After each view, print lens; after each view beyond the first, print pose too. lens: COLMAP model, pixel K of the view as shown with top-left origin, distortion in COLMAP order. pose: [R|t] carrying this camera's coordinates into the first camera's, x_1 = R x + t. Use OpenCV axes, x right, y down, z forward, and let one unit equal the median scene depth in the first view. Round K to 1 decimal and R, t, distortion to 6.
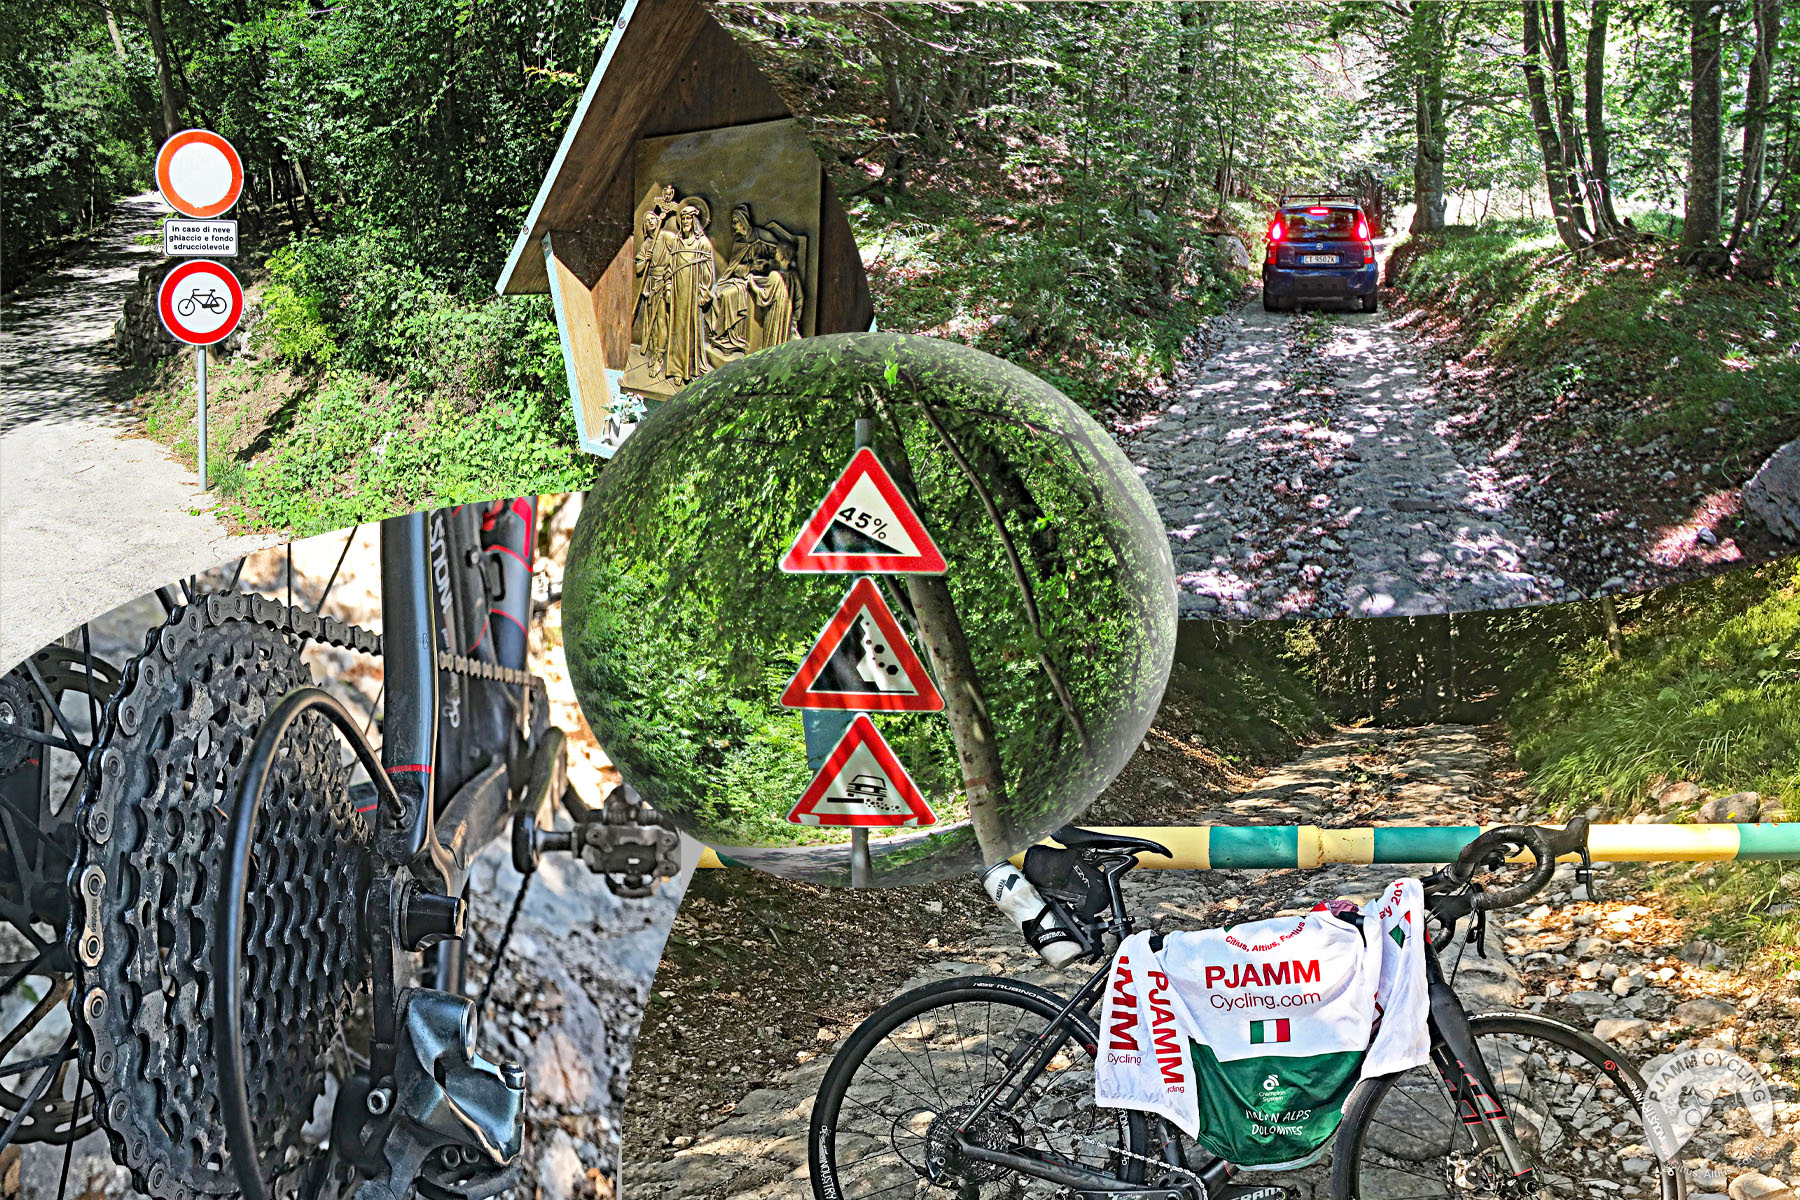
lens RADIAL K [[860.6, 0, 906.7], [0, 860.6, 444.8], [0, 0, 1]] dist [-0.000873, 0.000659]
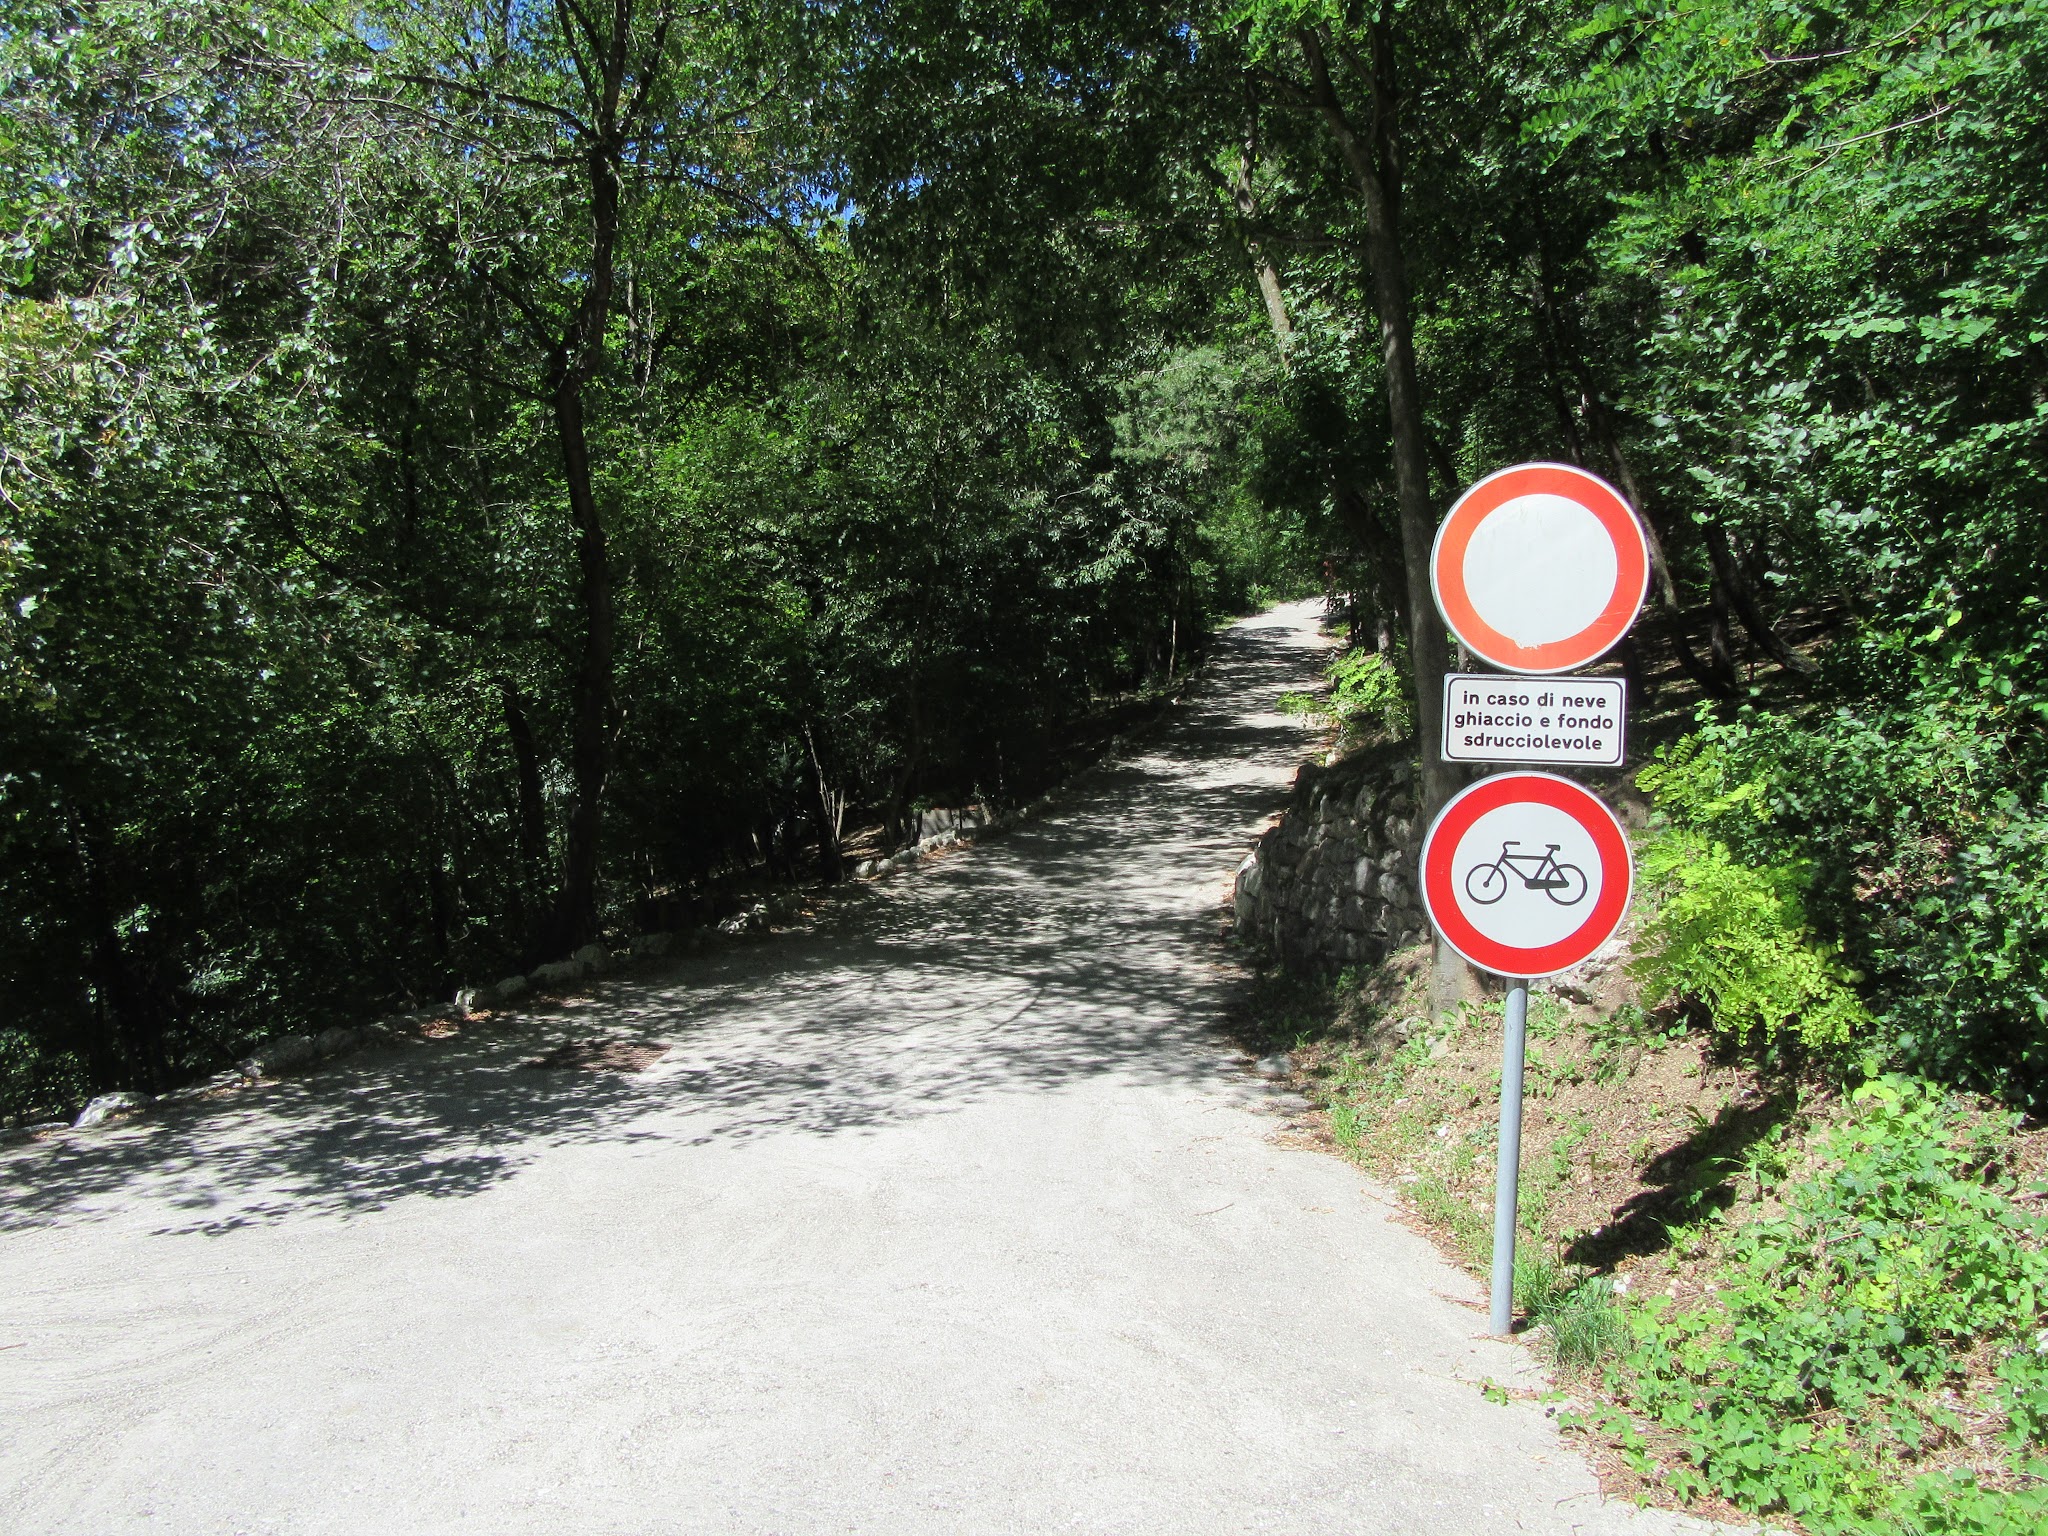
lens RADIAL K [[822.5, 0, 1024.1], [0, 822.5, 769.0], [0, 0, 1]] dist [0.001088, 0.000278]
pose [[0.926666, 0.048657, -0.372723, -0.868632], [-0.062813, 0.997689, -0.025922, -0.184612], [0.370600, 0.047433, 0.927580, 0.521795]]
